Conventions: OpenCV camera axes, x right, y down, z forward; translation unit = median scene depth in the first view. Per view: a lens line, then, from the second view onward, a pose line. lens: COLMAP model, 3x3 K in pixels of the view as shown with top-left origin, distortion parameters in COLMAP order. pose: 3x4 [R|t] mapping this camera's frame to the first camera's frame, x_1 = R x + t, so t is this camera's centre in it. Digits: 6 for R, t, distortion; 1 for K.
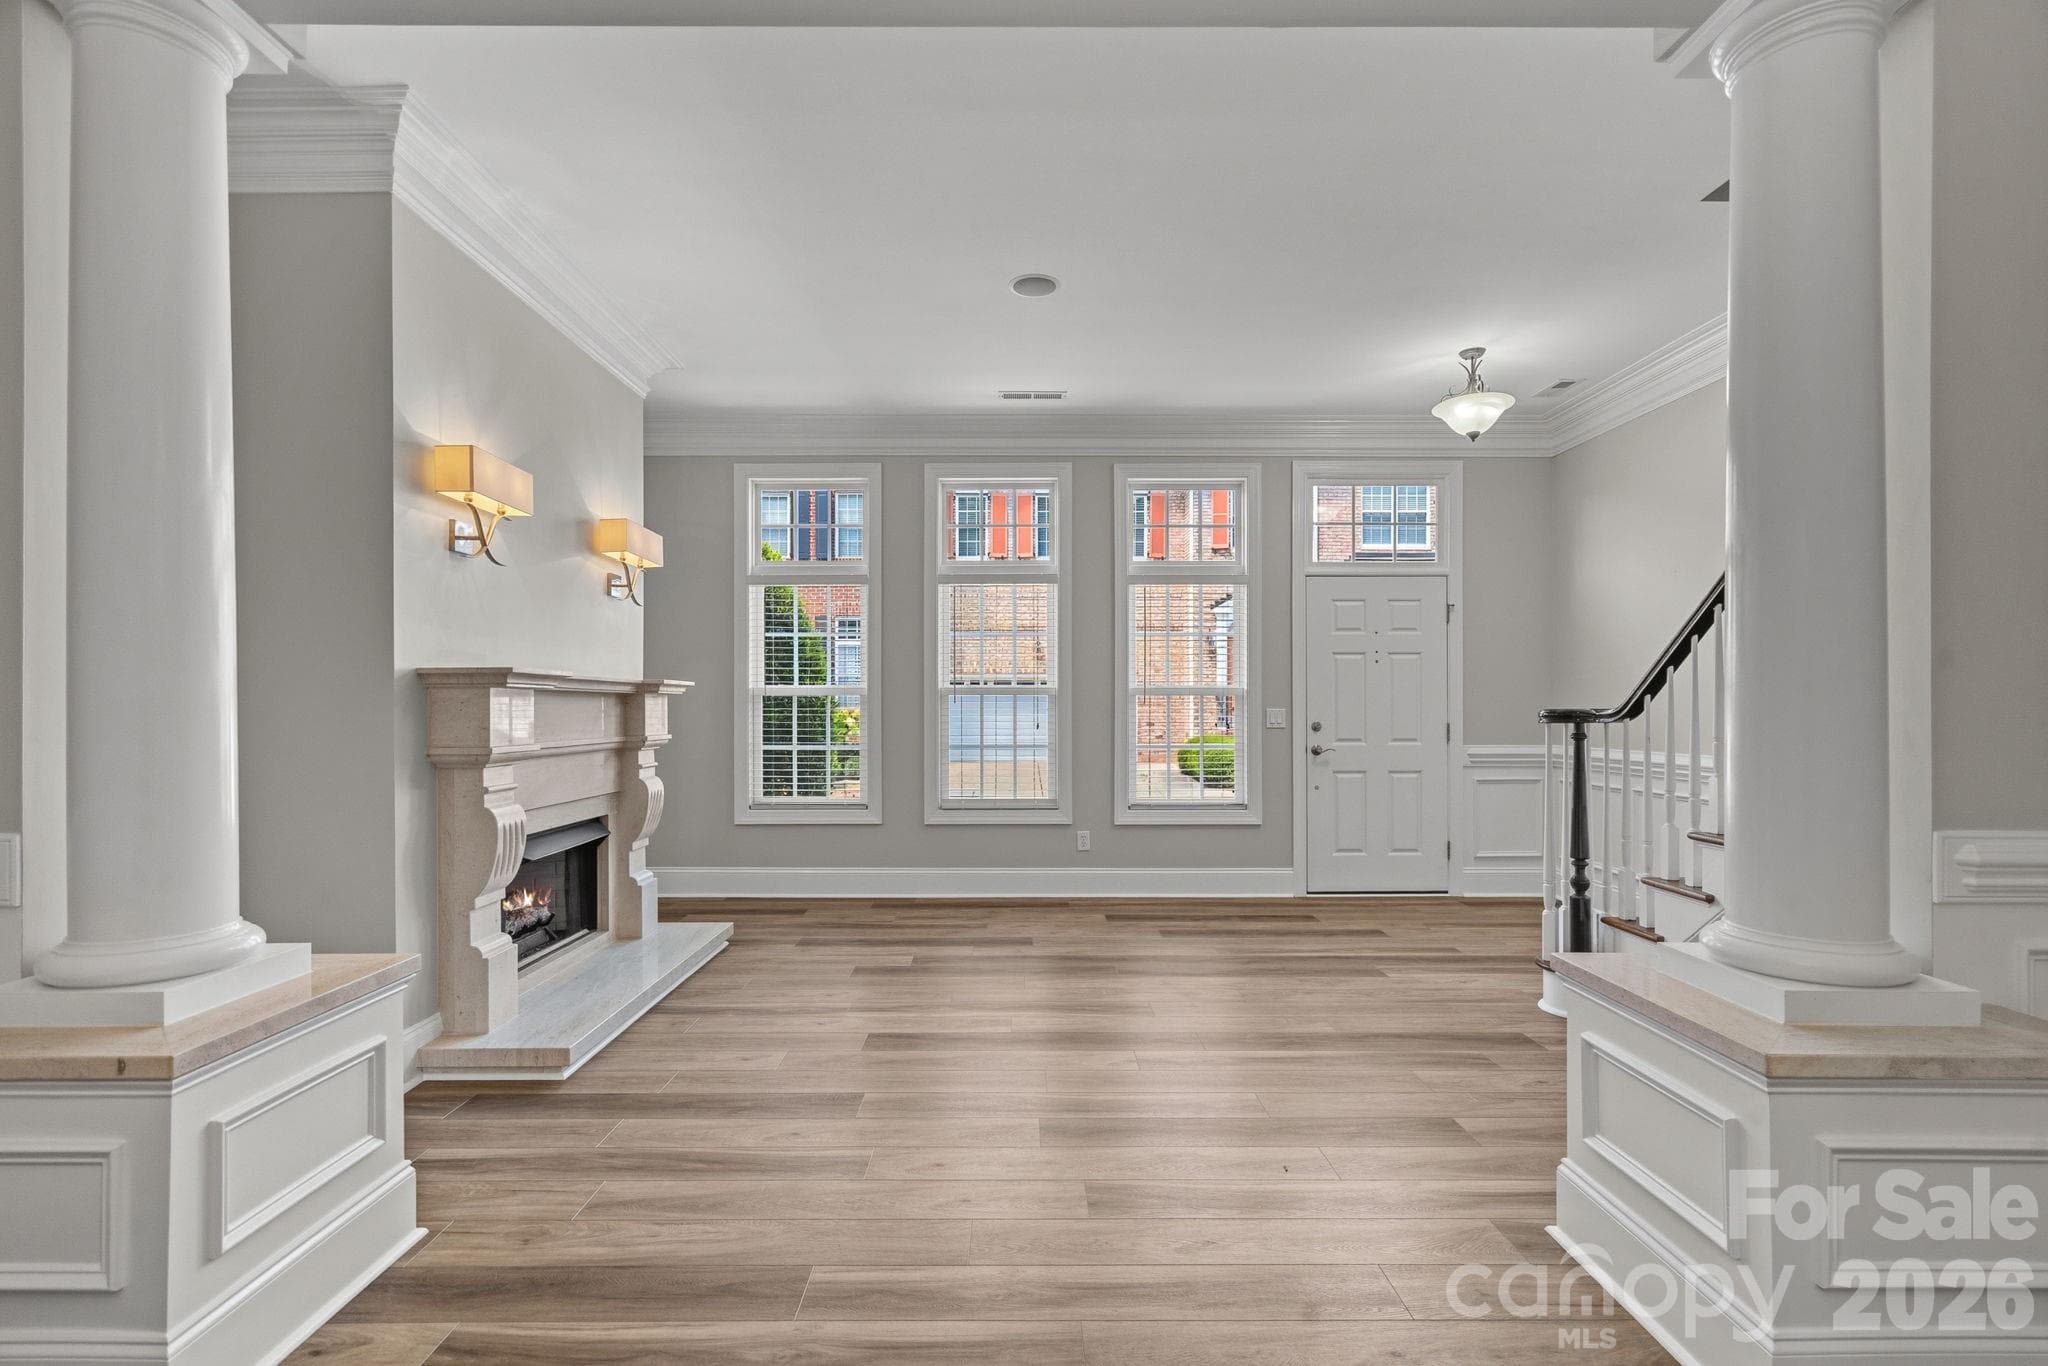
lens RADIAL K [[933.6, 0, 1012.3], [0, 933.6, 707.0], [0, 0, 1]] dist [0.001038, 0.000647]
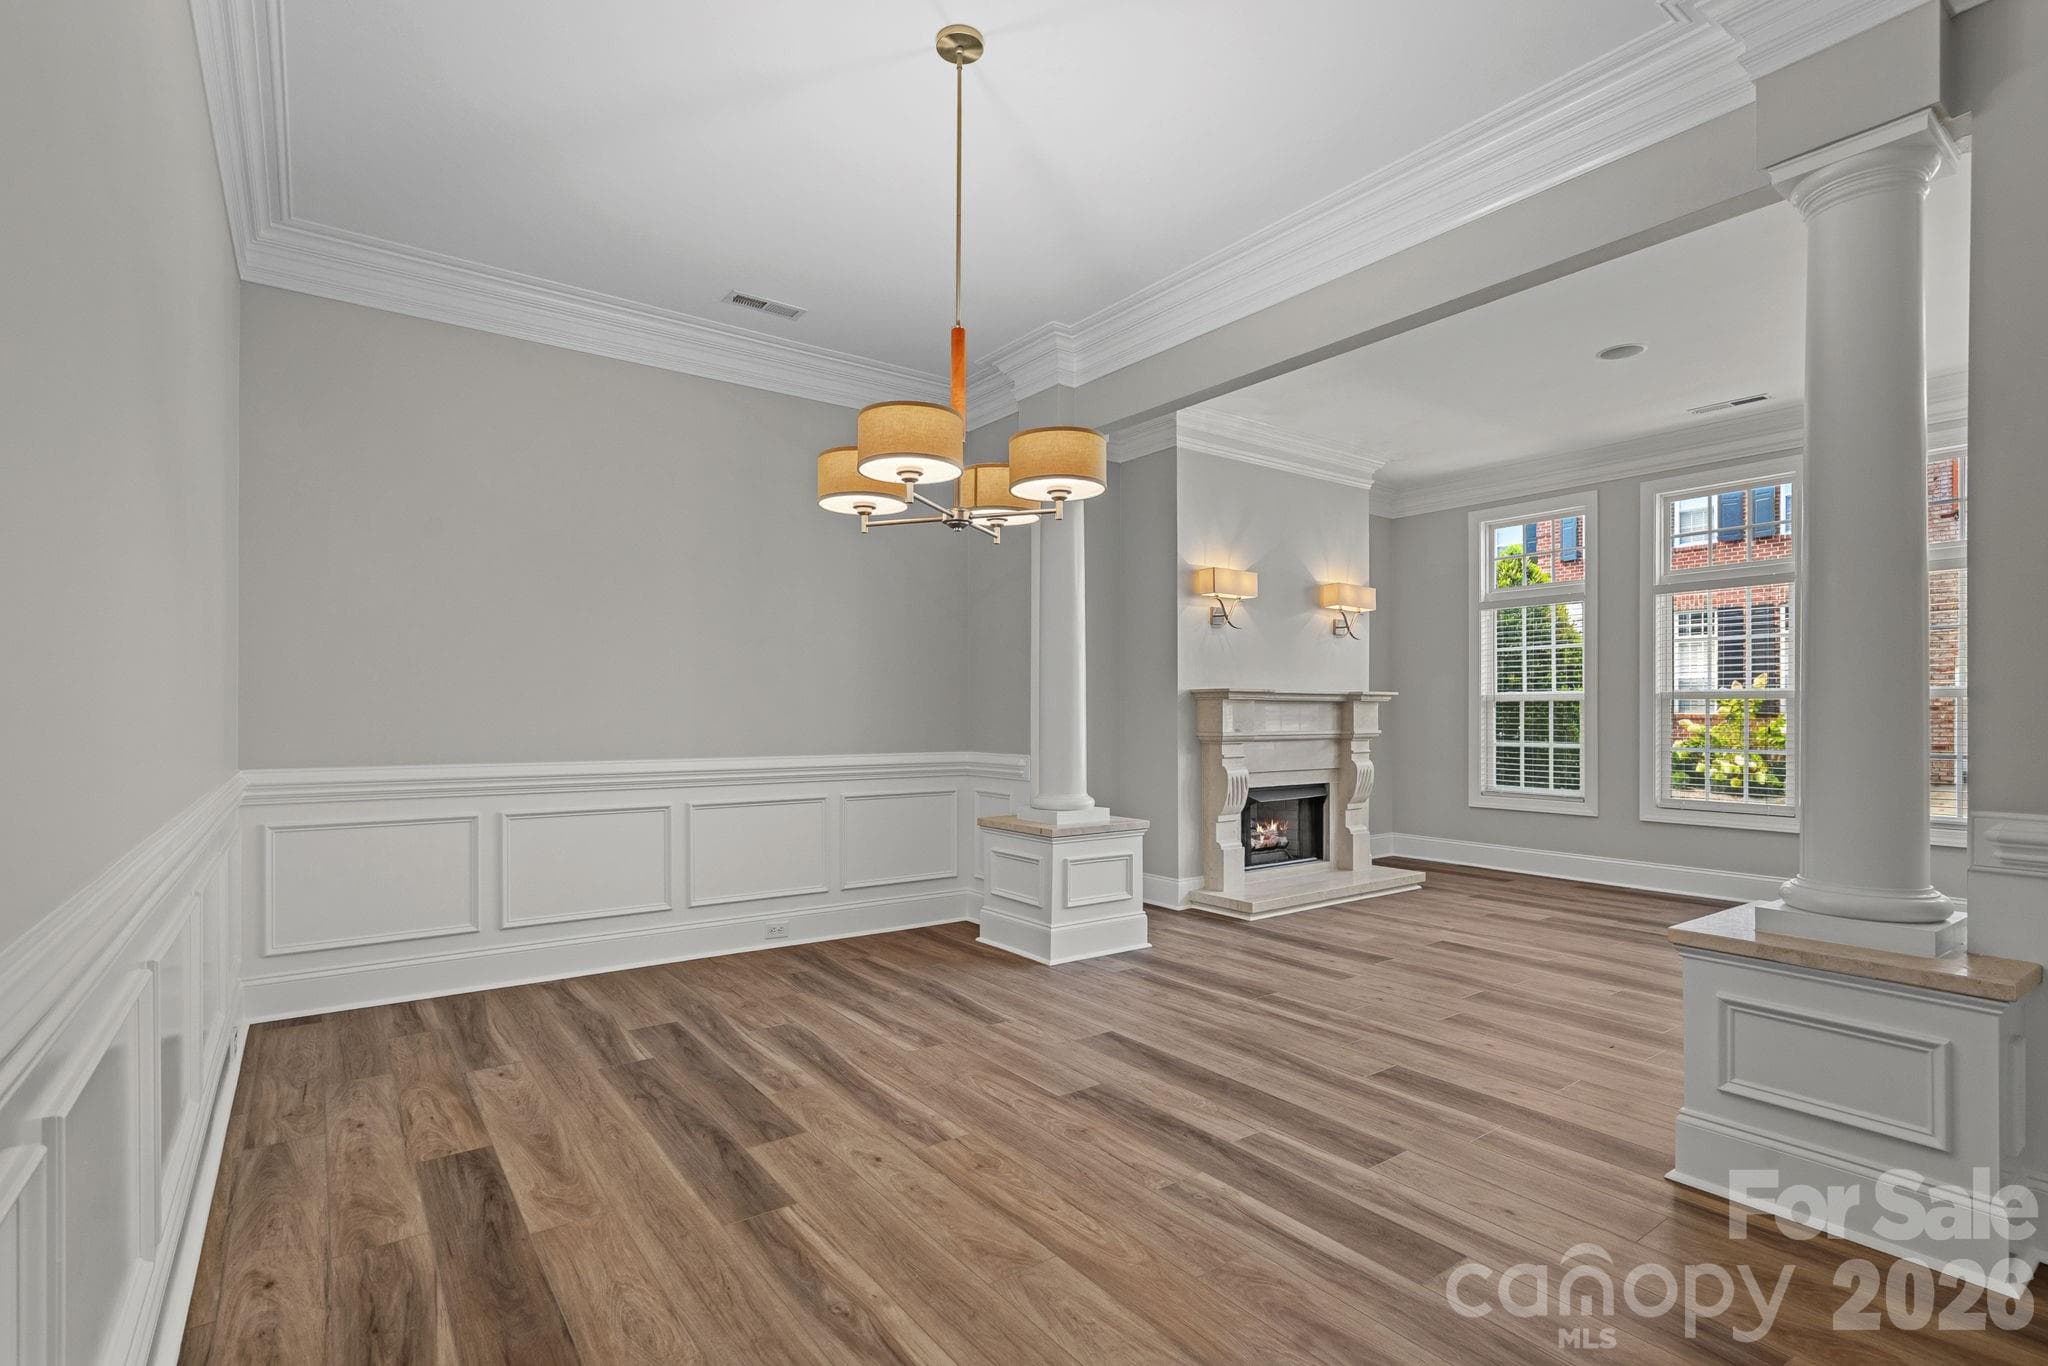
lens RADIAL K [[967.5, 0, 1050.9], [0, 967.5, 718.6], [0, 0, 1]] dist [-0.000974, 0.000069]
pose [[0.611331, 0.005577, -0.791355, 0.555886], [0.000640, 0.999971, 0.007541, 0.001058], [0.791374, -0.005116, 0.611310, -0.315615]]
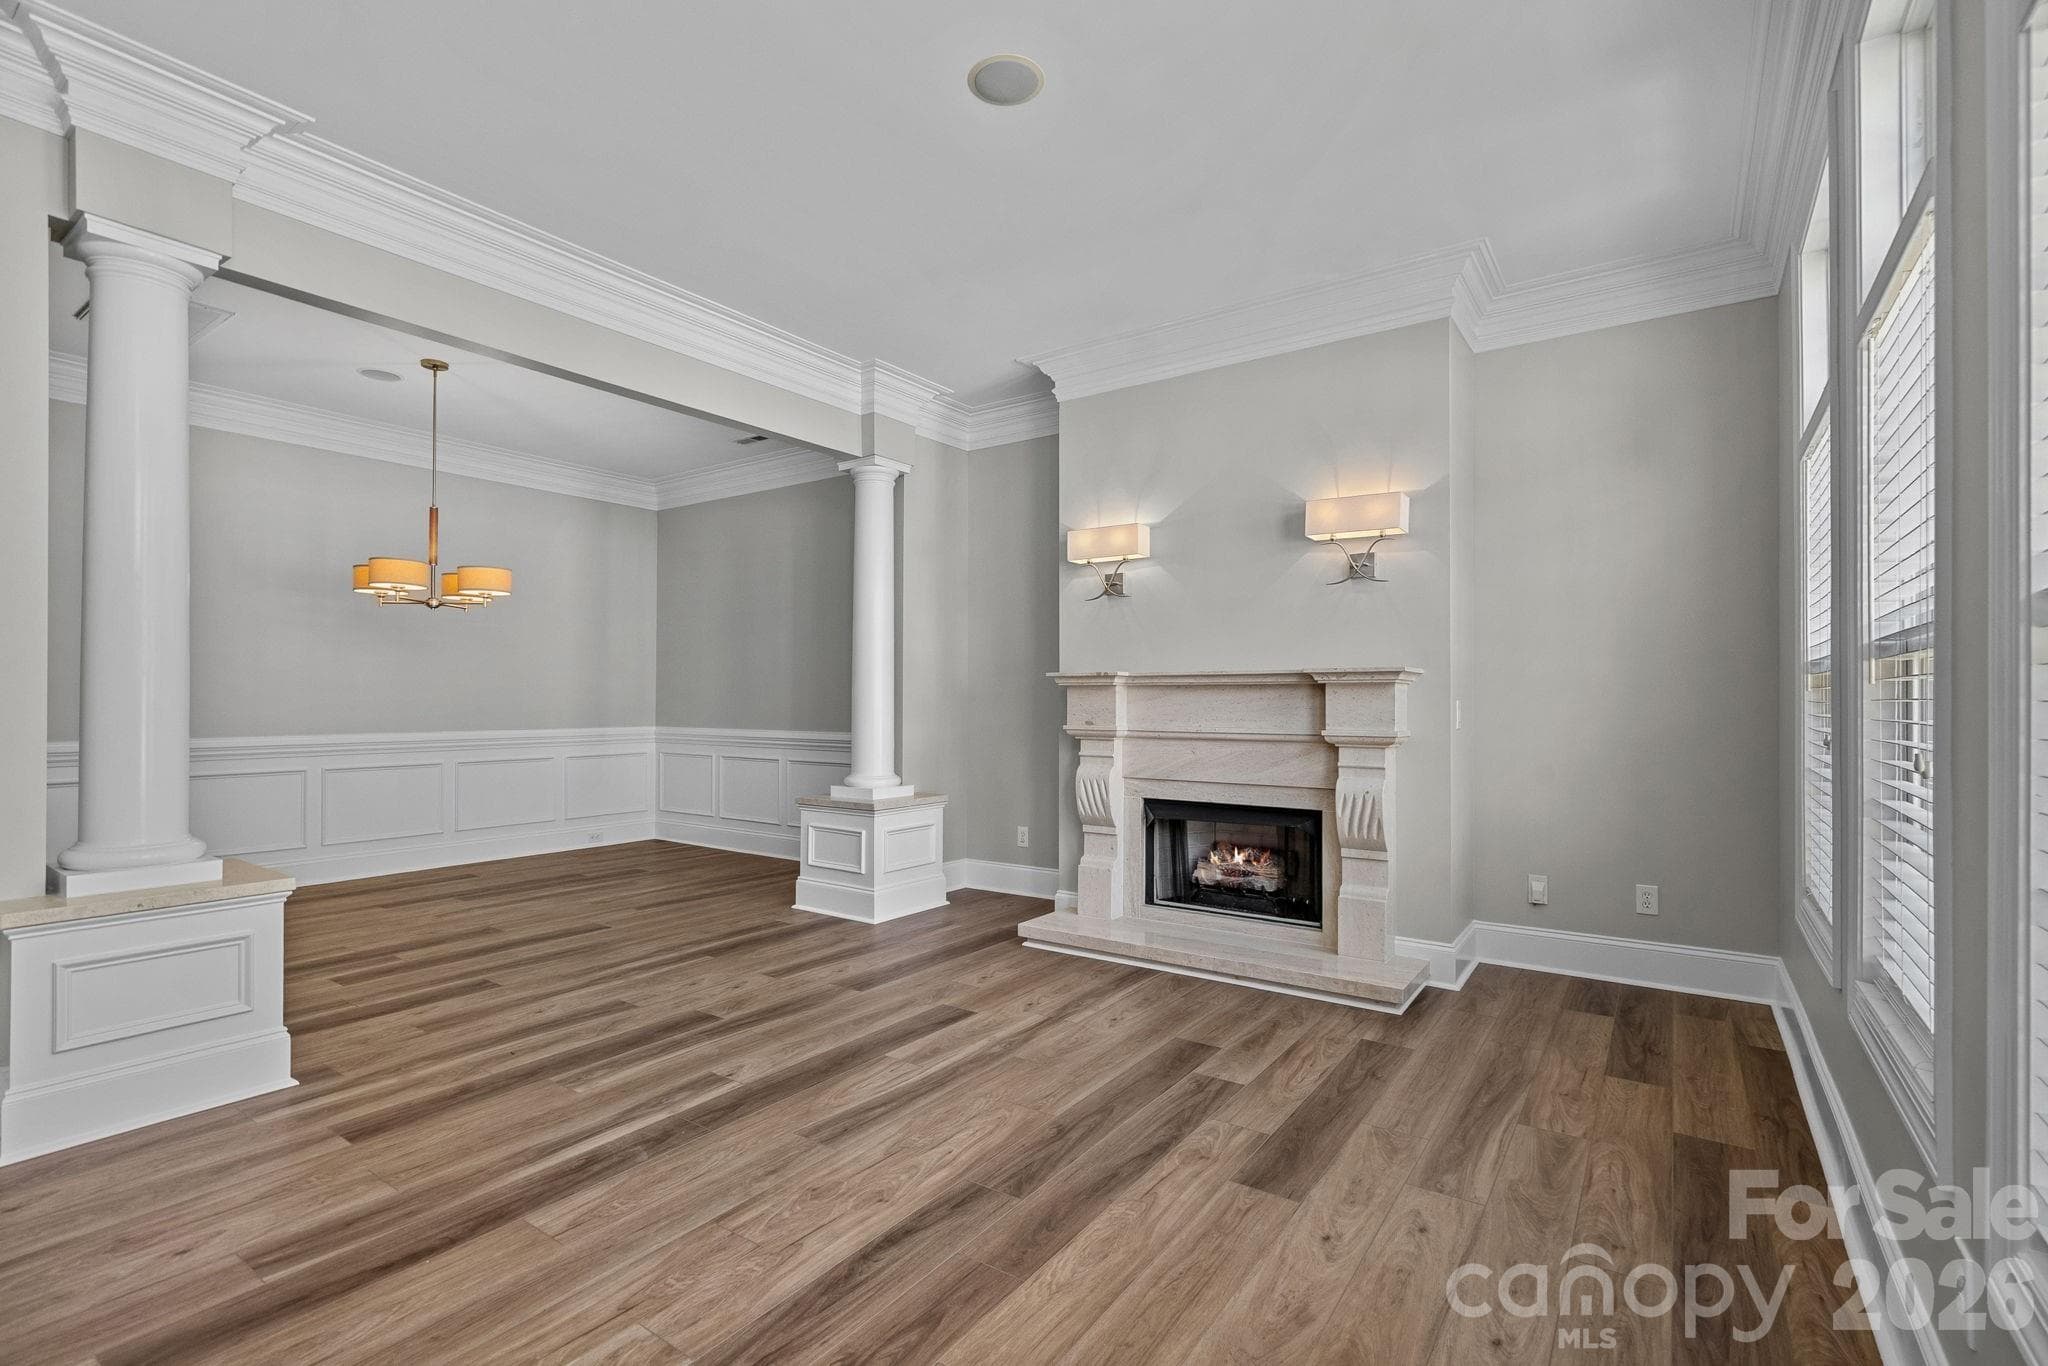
lens RADIAL K [[933.6, 0, 1012.3], [0, 933.6, 707.0], [0, 0, 1]] dist [0.001038, 0.000647]
pose [[-0.575725, 0.003943, -0.817634, 0.579588], [0.001664, 0.999992, 0.003651, 0.005348], [0.817642, 0.000741, -0.575727, 1.407359]]
